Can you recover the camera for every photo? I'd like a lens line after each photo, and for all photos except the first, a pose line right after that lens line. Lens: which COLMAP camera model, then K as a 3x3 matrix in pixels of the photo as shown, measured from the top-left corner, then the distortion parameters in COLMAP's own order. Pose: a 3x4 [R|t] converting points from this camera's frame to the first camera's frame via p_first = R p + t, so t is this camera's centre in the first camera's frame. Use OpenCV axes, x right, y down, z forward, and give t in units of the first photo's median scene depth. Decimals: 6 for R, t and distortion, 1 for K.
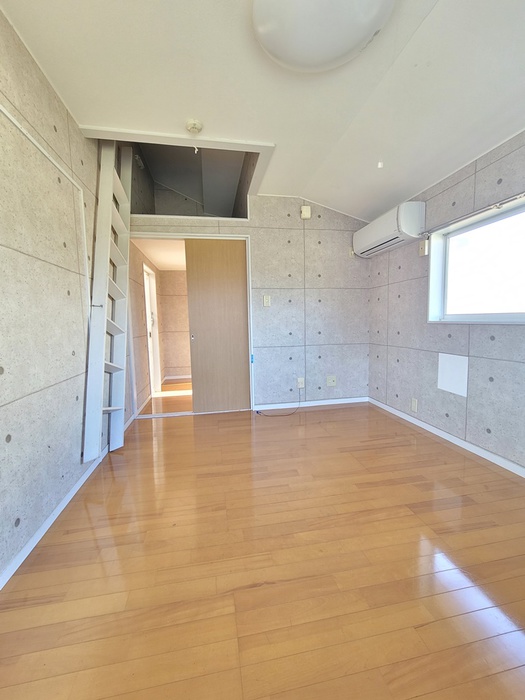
lens RADIAL K [[284.2, 0, 261.5], [0, 284.2, 348.3], [0, 0, 1]] dist [-0.007177, 0.002464]
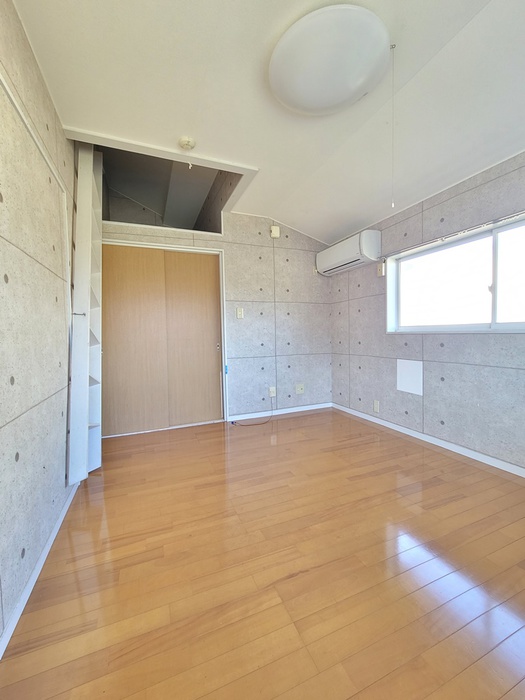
lens RADIAL K [[284.2, 0, 261.8], [0, 284.2, 348.5], [0, 0, 1]] dist [-0.007177, 0.002464]
pose [[0.978395, -0.009910, 0.206508, -0.174328], [0.020149, 0.998666, -0.047539, 0.018555], [-0.205761, 0.050673, 0.977289, -0.028097]]
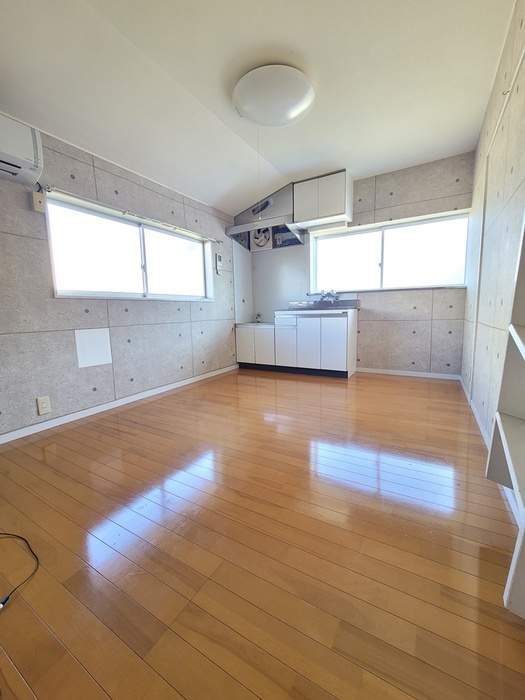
lens RADIAL K [[284.2, 0, 266.2], [0, 284.2, 348.0], [0, 0, 1]] dist [-0.007177, 0.002464]
pose [[-0.762840, -0.043325, 0.645134, -0.510178], [0.104335, 0.976430, 0.188944, -0.041425], [-0.638114, 0.211444, -0.740339, 1.444977]]
